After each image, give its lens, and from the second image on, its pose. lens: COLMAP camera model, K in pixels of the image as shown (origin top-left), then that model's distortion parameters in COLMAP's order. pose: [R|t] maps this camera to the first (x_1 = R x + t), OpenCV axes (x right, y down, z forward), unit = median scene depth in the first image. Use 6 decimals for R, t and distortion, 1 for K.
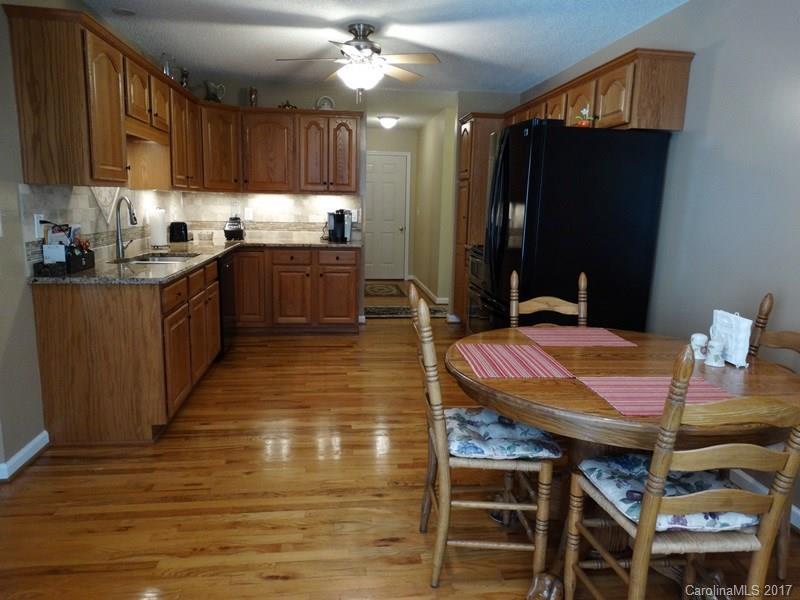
lens RADIAL K [[570.3, 0, 404.0], [0, 570.3, 299.1], [0, 0, 1]] dist [-0.005583, 0.005547]
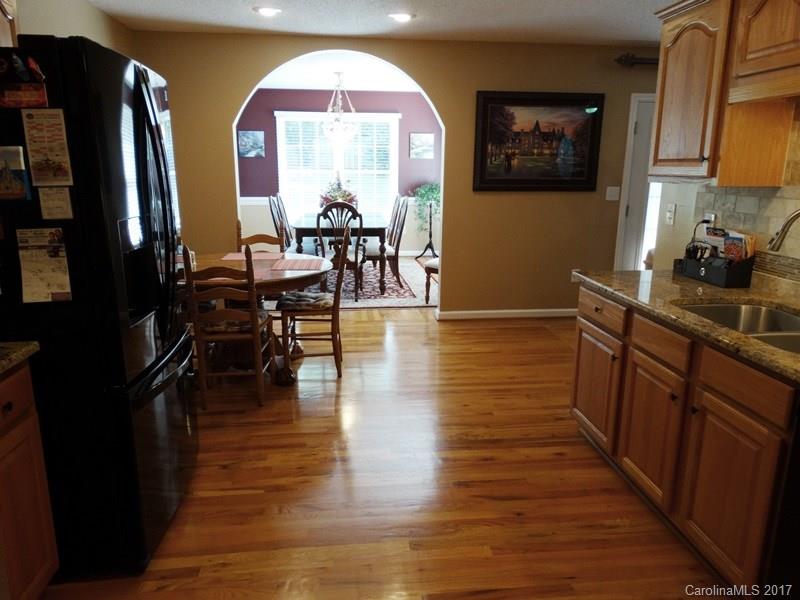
lens RADIAL K [[570.3, 0, 401.8], [0, 570.3, 297.6], [0, 0, 1]] dist [-0.005583, 0.005547]
pose [[-0.999538, -0.030128, -0.004008, -0.060015], [-0.029295, 0.919874, 0.391119, -0.205457], [-0.008097, 0.391056, -0.920331, 1.051031]]
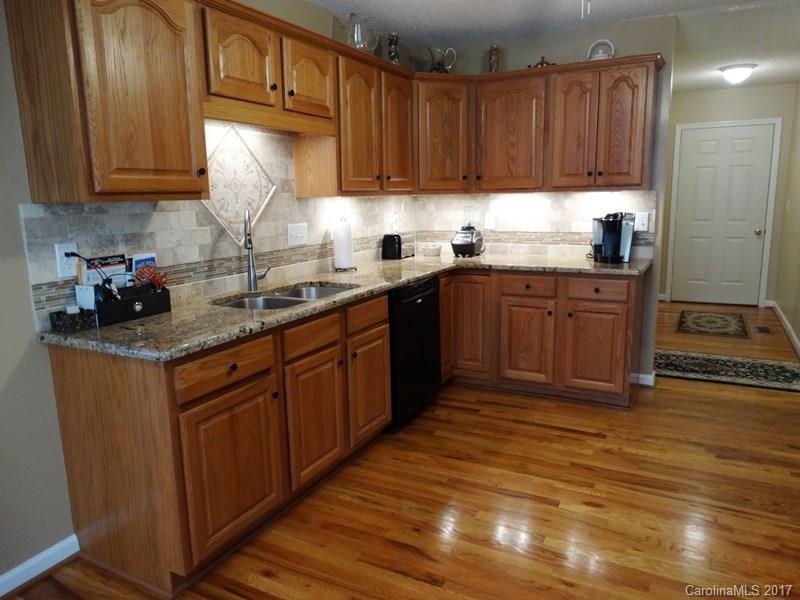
lens RADIAL K [[570.3, 0, 398.9], [0, 570.3, 297.5], [0, 0, 1]] dist [-0.005583, 0.005547]
pose [[0.819447, 0.063716, -0.569602, 0.064939], [-0.059265, 0.997894, 0.026363, -0.066933], [0.570083, 0.012154, 0.821497, 0.346359]]
